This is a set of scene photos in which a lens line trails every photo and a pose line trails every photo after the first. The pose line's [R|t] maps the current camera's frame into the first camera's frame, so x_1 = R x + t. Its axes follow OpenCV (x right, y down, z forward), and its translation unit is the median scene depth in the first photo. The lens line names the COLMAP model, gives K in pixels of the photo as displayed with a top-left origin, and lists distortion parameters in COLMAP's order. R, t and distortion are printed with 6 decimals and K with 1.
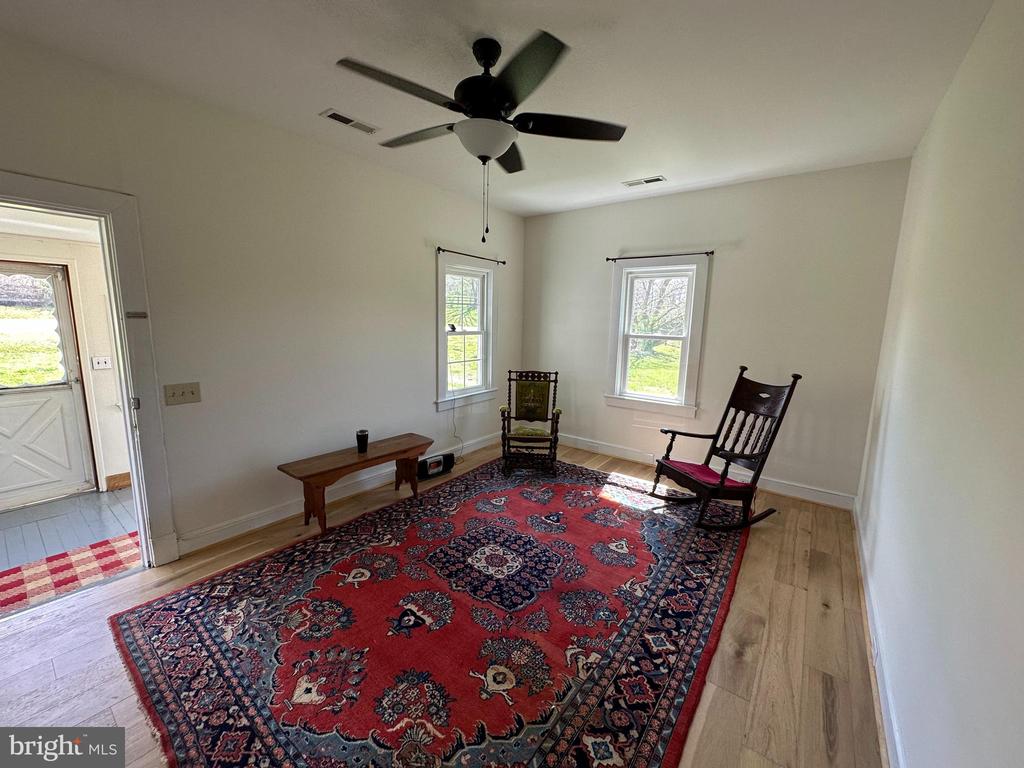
lens RADIAL K [[409.2, 0, 514.2], [0, 409.2, 381.1], [0, 0, 1]] dist [-0.002561, 0.000236]
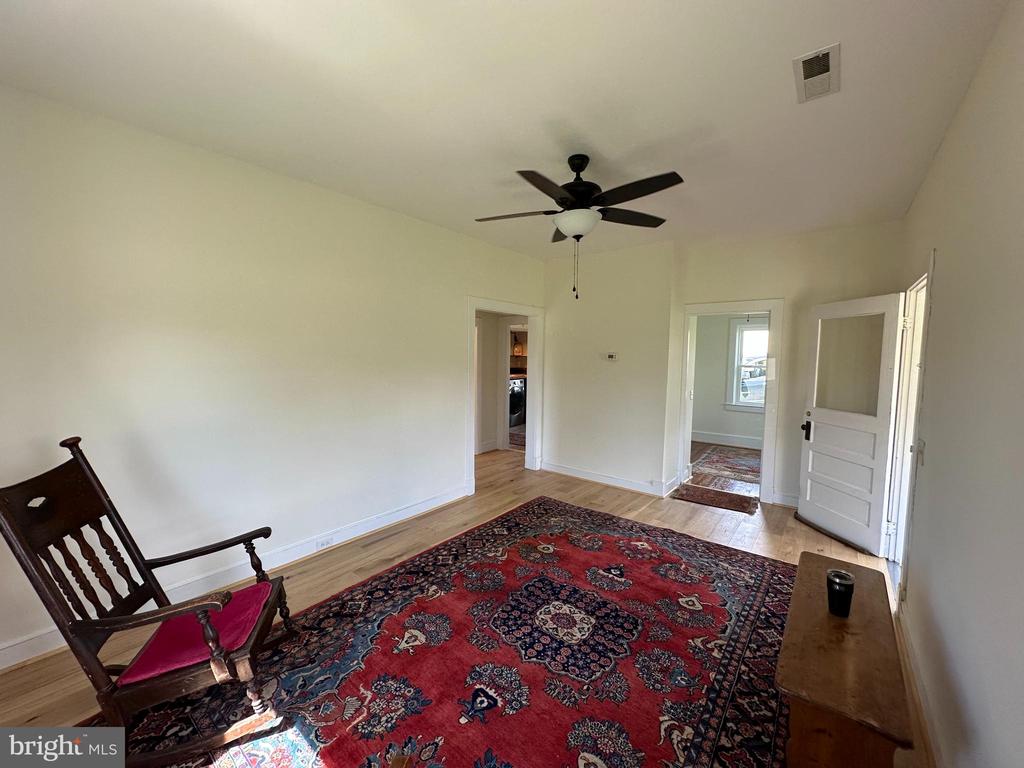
lens RADIAL K [[409.2, 0, 510.3], [0, 409.2, 383.6], [0, 0, 1]] dist [-0.002561, 0.000236]
pose [[-0.999029, -0.034051, 0.027962, 0.074388], [-0.026828, 0.973522, 0.227014, -0.307126], [-0.034952, 0.226043, -0.973490, 1.953975]]
